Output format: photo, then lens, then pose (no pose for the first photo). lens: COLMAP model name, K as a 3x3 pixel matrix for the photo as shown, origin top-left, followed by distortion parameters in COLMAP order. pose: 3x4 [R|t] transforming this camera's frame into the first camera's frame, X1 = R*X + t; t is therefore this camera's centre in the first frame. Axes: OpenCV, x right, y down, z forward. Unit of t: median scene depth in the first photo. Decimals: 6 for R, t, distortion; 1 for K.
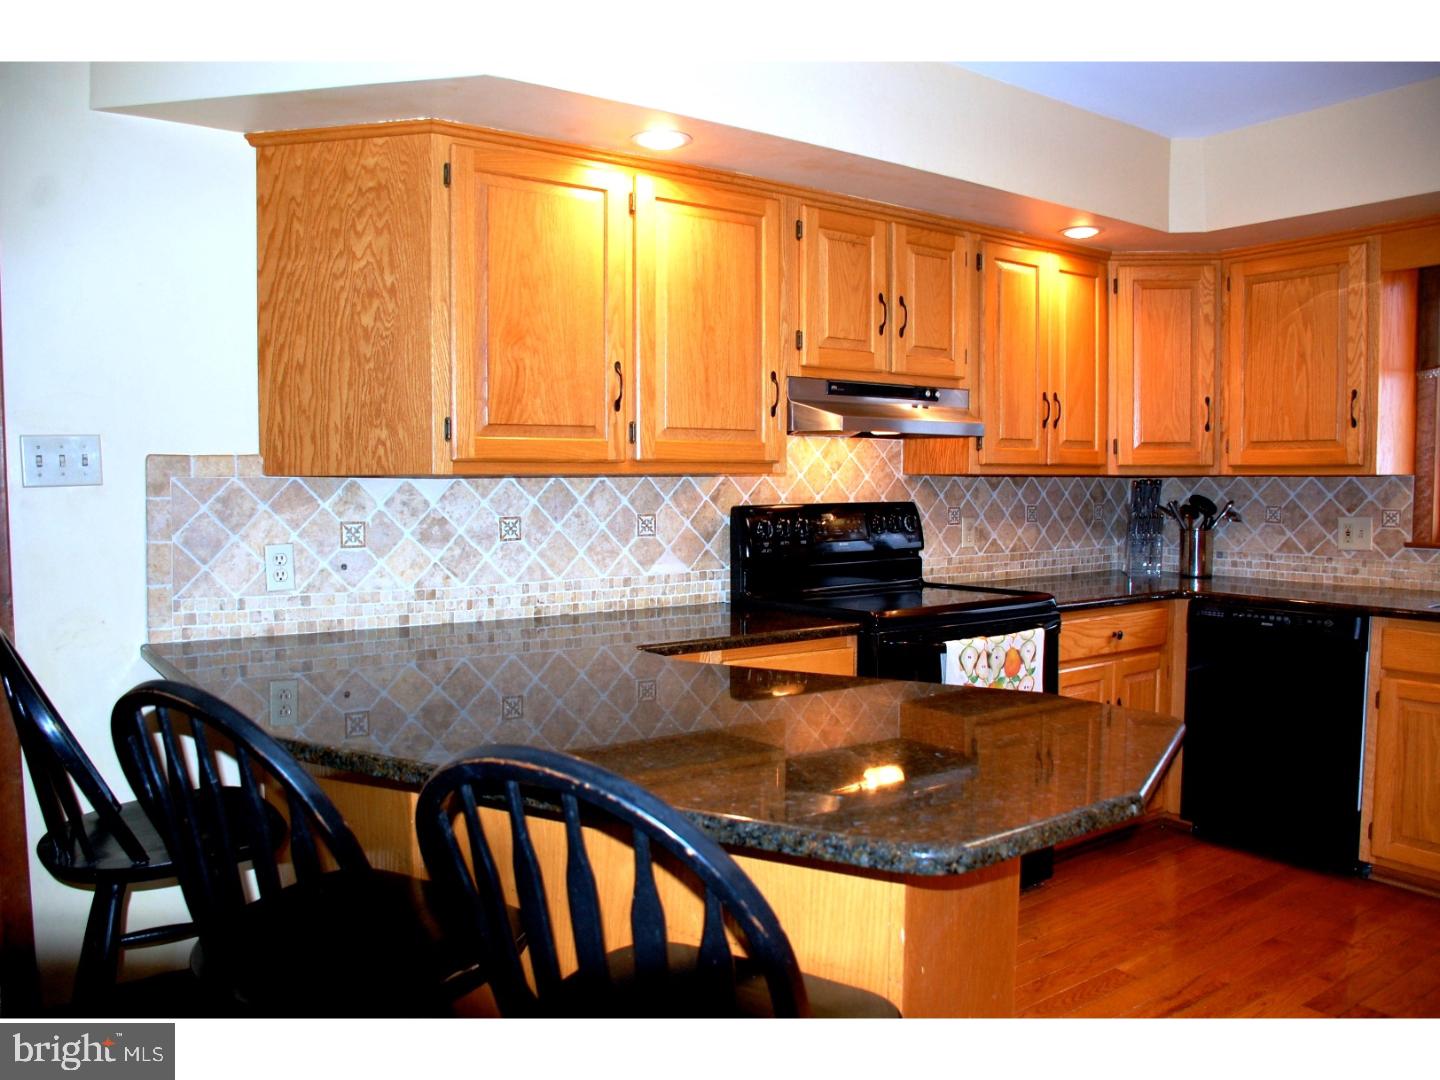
lens RADIAL K [[1159.5, 0, 720.5], [0, 1159.5, 543.0], [0, 0, 1]] dist [-0.128658, 0.094963]
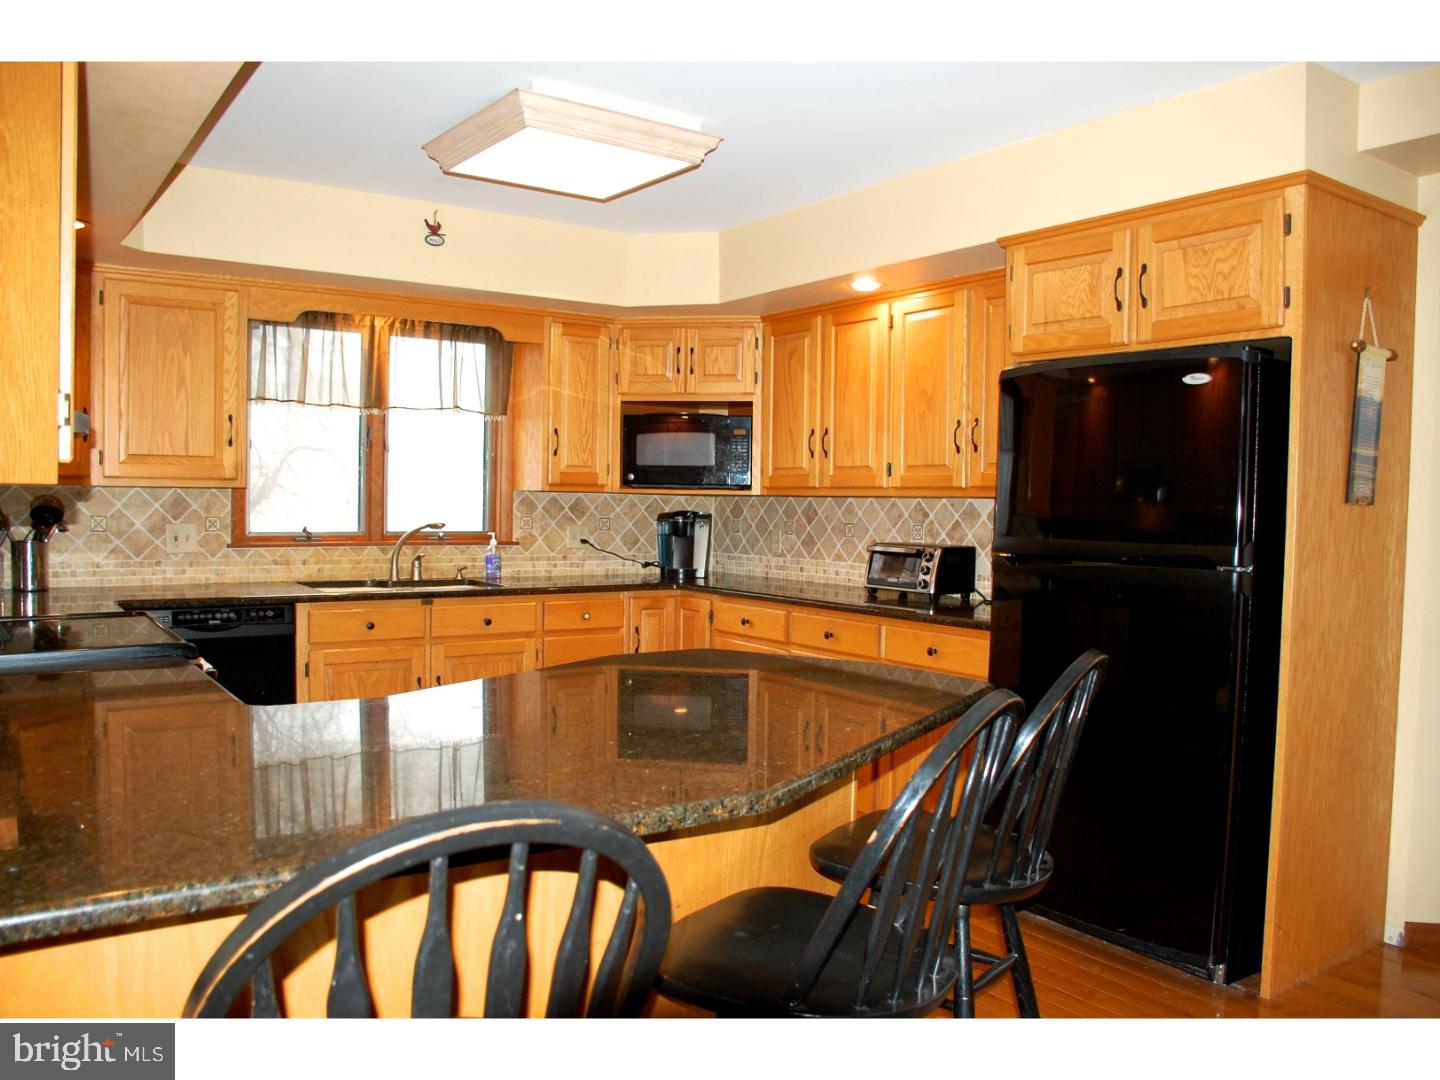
lens RADIAL K [[1159.5, 0, 723.9], [0, 1159.5, 540.5], [0, 0, 1]] dist [-0.128658, 0.094963]
pose [[-0.008628, -0.036744, 0.999287, -0.580962], [0.037701, 0.998602, 0.037045, -0.028045], [-0.999252, 0.037994, -0.007231, 0.466913]]
